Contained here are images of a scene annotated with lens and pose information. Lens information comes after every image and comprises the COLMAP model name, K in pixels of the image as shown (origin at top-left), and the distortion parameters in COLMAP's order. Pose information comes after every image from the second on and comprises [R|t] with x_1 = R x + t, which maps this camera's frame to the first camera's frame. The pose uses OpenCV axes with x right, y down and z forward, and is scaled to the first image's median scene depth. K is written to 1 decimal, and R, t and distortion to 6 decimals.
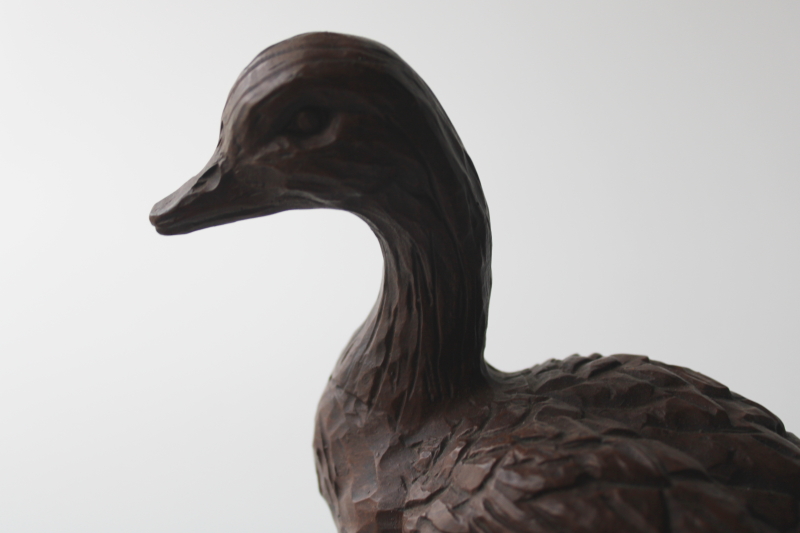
lens RADIAL K [[1297.6, 0, 399.8], [0, 1297.6, 264.5], [0, 0, 1]] dist [-0.021918, 0.000000]
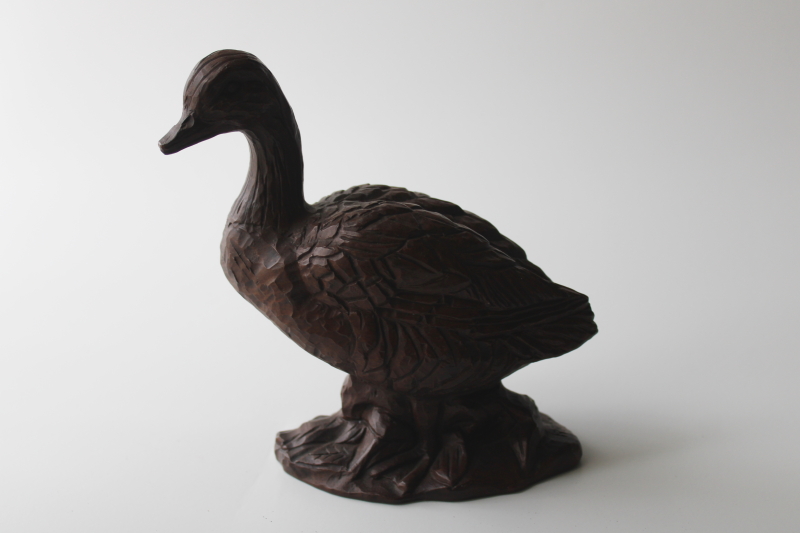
lens RADIAL K [[1297.6, 0, 399.9], [0, 1297.6, 267.3], [0, 0, 1]] dist [-0.021918, 0.000000]
pose [[0.849382, -0.187770, 0.493247, -0.920033], [0.241320, 0.969328, -0.046553, 0.339941], [-0.469377, 0.158571, 0.868643, -0.964117]]
